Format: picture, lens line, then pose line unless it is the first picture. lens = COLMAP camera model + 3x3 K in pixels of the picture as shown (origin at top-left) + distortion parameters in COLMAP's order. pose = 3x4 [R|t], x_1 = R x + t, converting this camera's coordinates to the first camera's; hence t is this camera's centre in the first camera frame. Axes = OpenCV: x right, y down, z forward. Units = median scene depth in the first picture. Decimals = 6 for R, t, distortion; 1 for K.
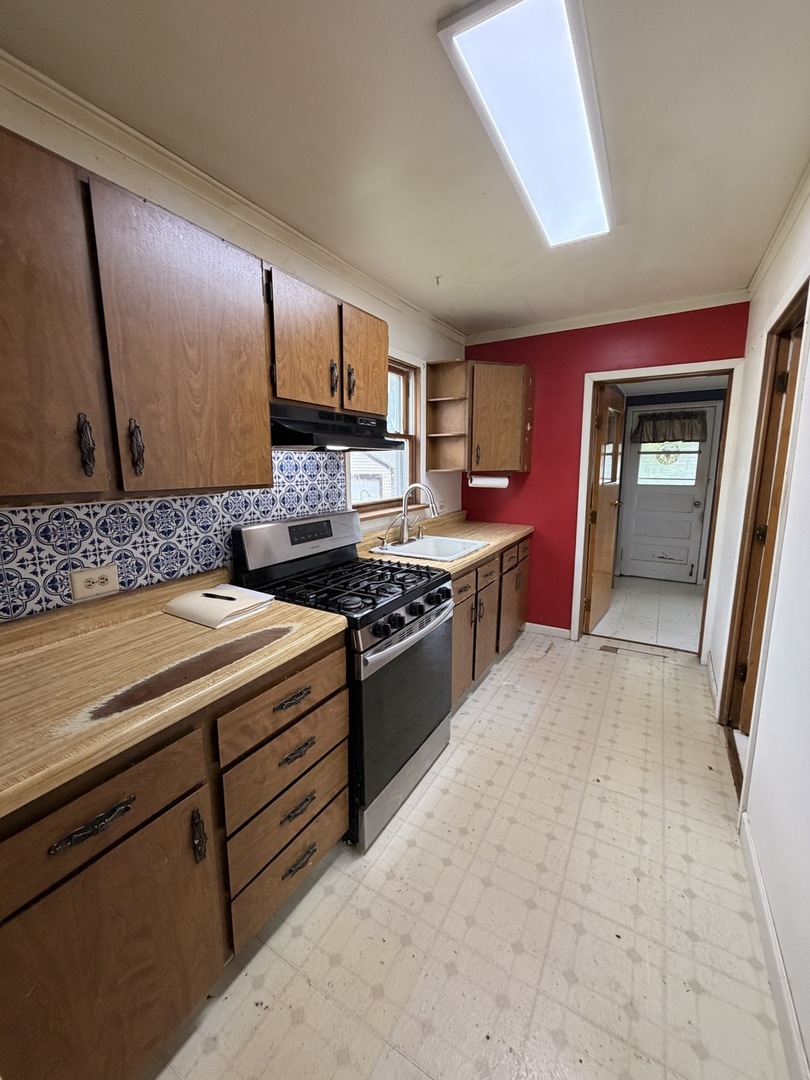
lens RADIAL K [[429.8, 0, 405.3], [0, 429.8, 534.8], [0, 0, 1]] dist [0.000774, 0.000191]
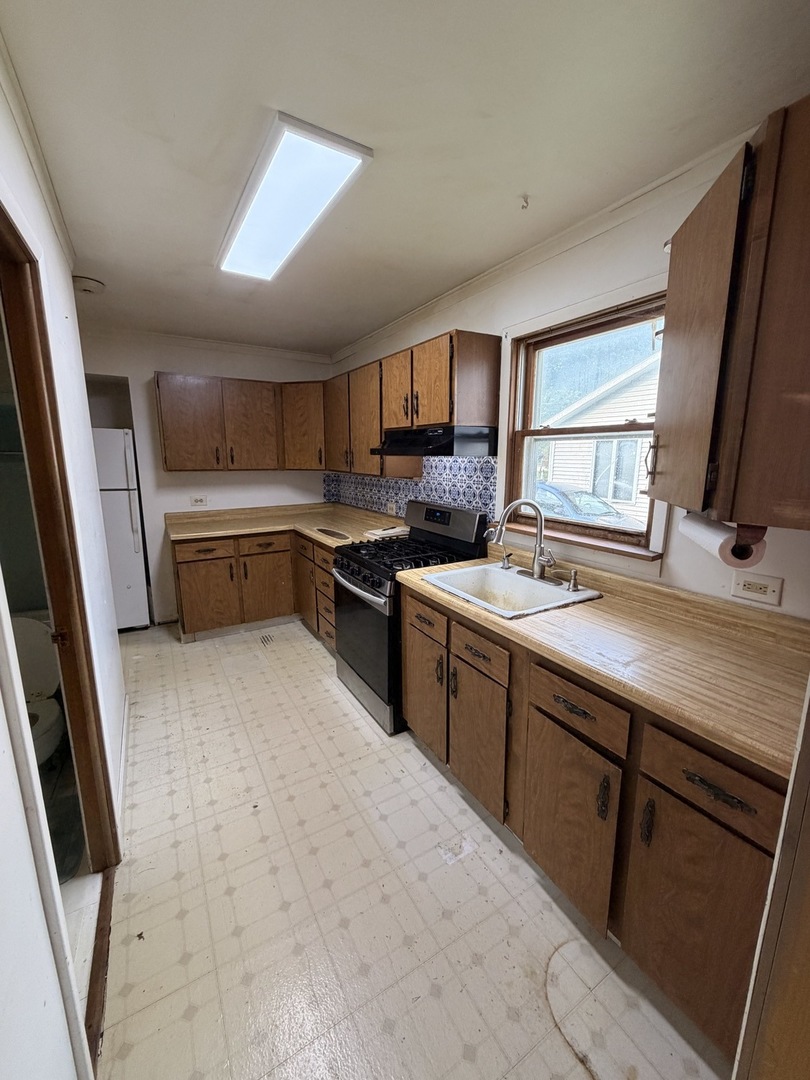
lens RADIAL K [[429.8, 0, 405.6], [0, 429.8, 536.8], [0, 0, 1]] dist [0.000774, 0.000191]
pose [[-0.479338, 0.167689, -0.861461, 1.048229], [-0.147881, 0.952109, 0.267618, -0.305760], [0.865082, 0.255673, -0.431584, 1.583931]]
